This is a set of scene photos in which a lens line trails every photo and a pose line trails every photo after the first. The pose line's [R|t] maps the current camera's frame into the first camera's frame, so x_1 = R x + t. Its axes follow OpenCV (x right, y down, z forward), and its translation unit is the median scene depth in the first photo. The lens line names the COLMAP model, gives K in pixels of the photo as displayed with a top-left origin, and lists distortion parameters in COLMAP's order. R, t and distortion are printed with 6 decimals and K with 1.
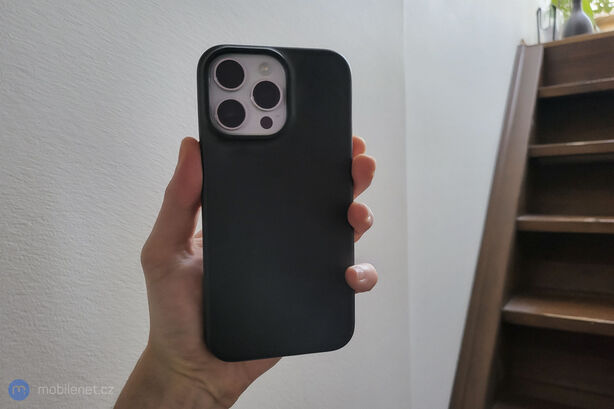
lens RADIAL K [[428.6, 0, 307.0], [0, 428.6, 204.5], [0, 0, 1]] dist [0.005974, -0.029086]
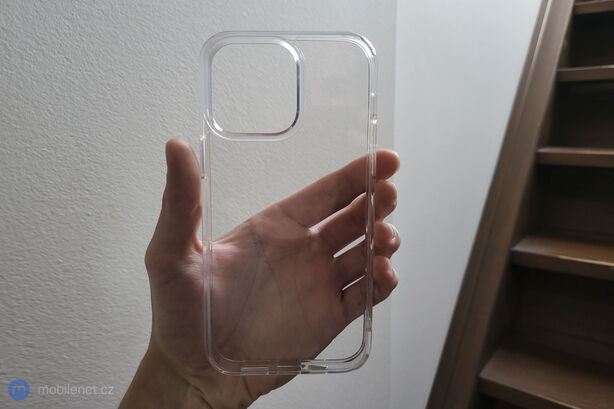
lens RADIAL K [[429.1, 0, 307.2], [0, 429.1, 182.5], [0, 0, 1]] dist [-0.011252, -0.006130]
pose [[0.997843, 0.024063, -0.061078, 0.073092], [-0.017957, 0.994963, 0.098622, 0.021907], [0.063143, -0.097313, 0.993249, 0.086408]]
